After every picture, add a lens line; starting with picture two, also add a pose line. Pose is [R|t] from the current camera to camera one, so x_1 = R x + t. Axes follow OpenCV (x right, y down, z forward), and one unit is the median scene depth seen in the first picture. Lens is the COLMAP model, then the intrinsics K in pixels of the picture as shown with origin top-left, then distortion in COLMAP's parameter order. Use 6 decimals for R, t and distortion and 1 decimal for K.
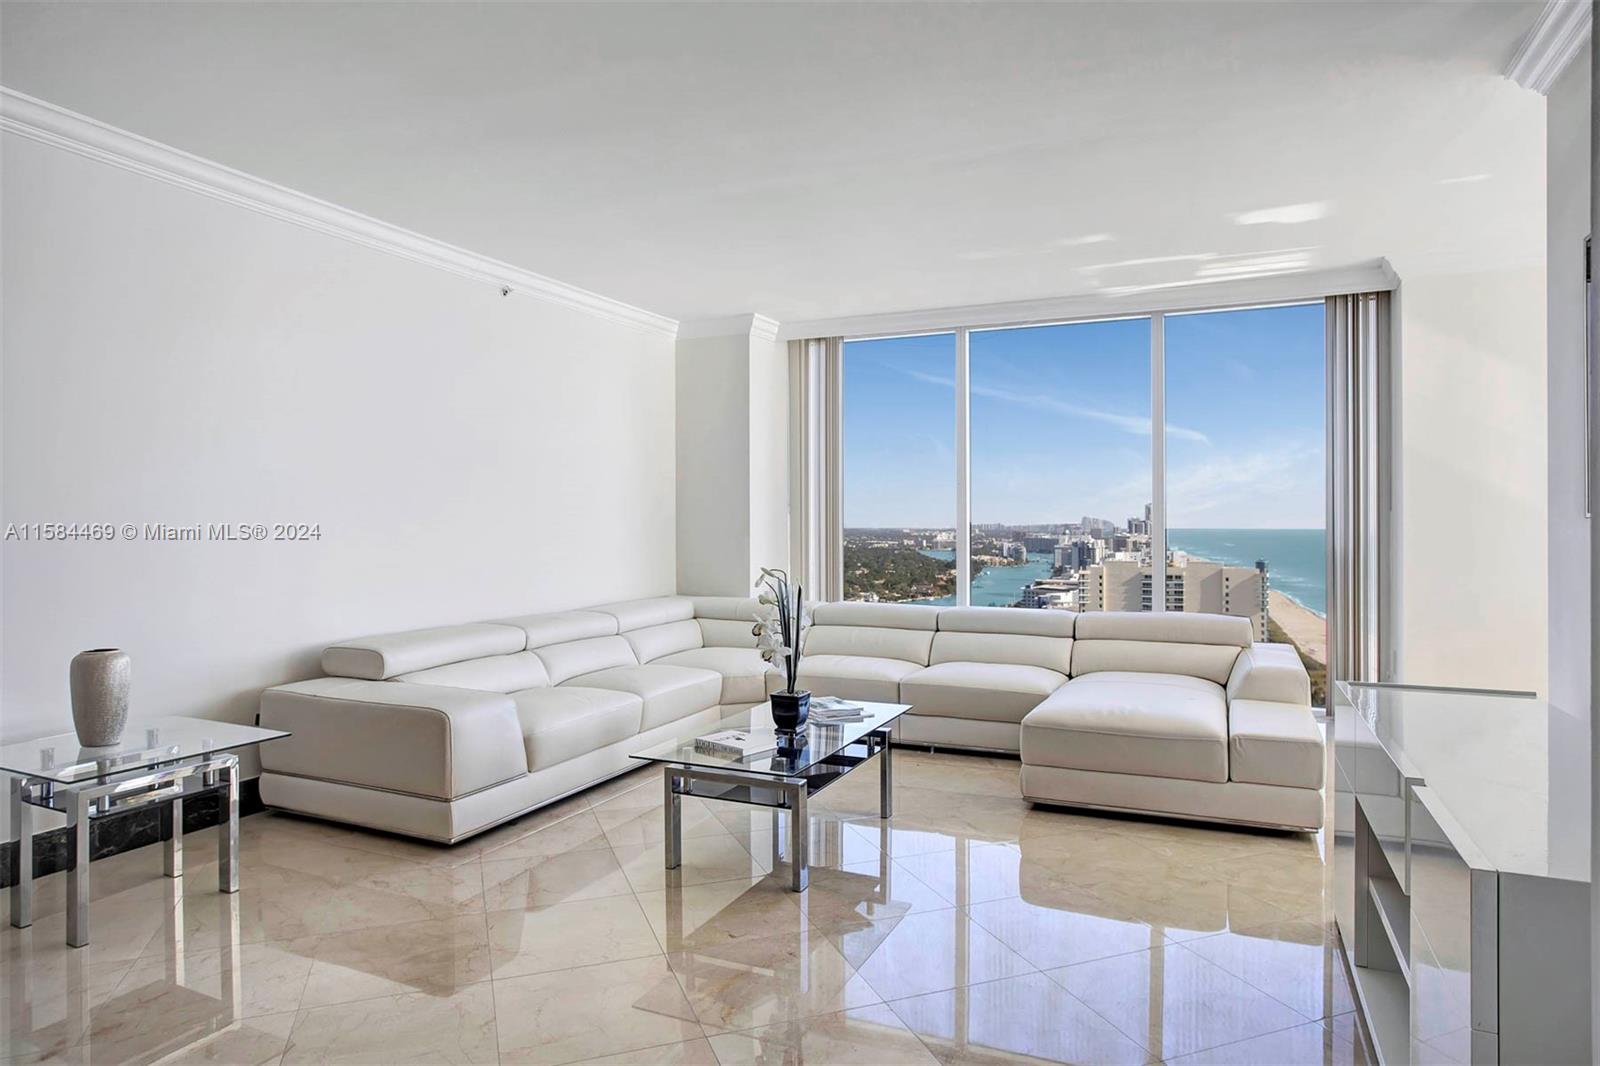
lens RADIAL K [[949.5, 0, 761.6], [0, 949.5, 531.4], [0, 0, 1]] dist [-0.092032, 0.084481]
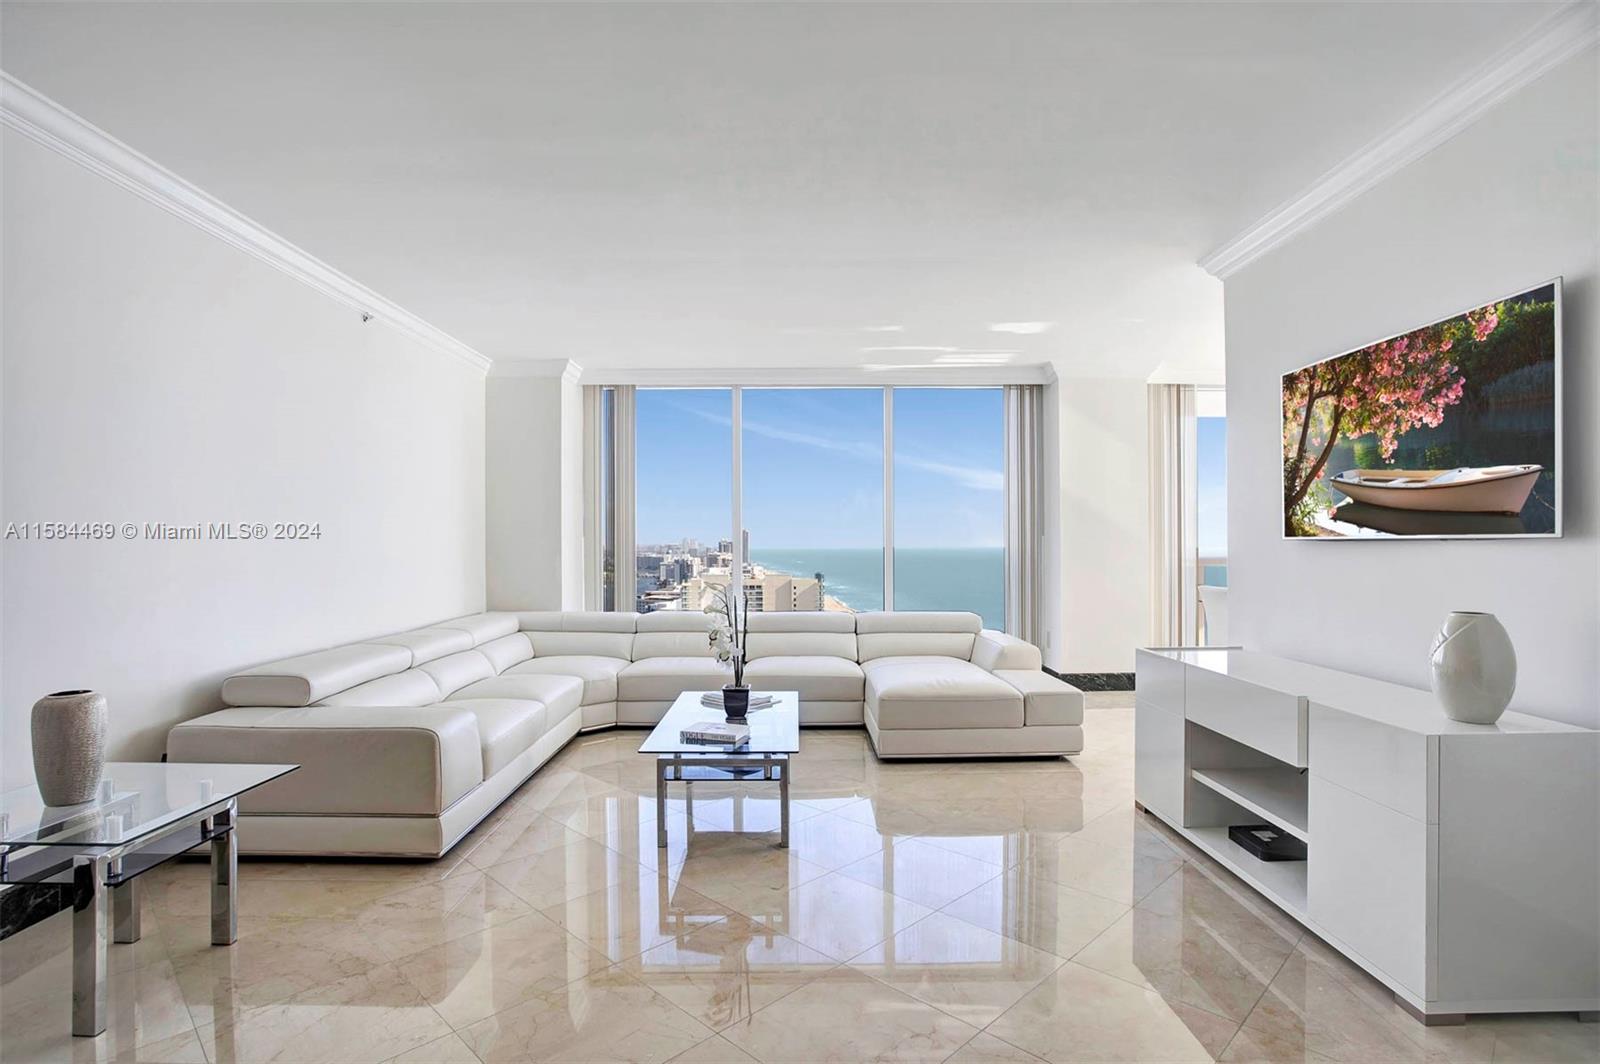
lens RADIAL K [[815.3, 0, 756.9], [0, 815.3, 544.8], [0, 0, 1]] dist [-0.076525, 0.040936]
pose [[0.909746, -0.002151, 0.415160, -0.245809], [0.005520, 0.999961, -0.006915, -0.000904], [-0.415129, 0.008583, 0.909722, 0.034312]]
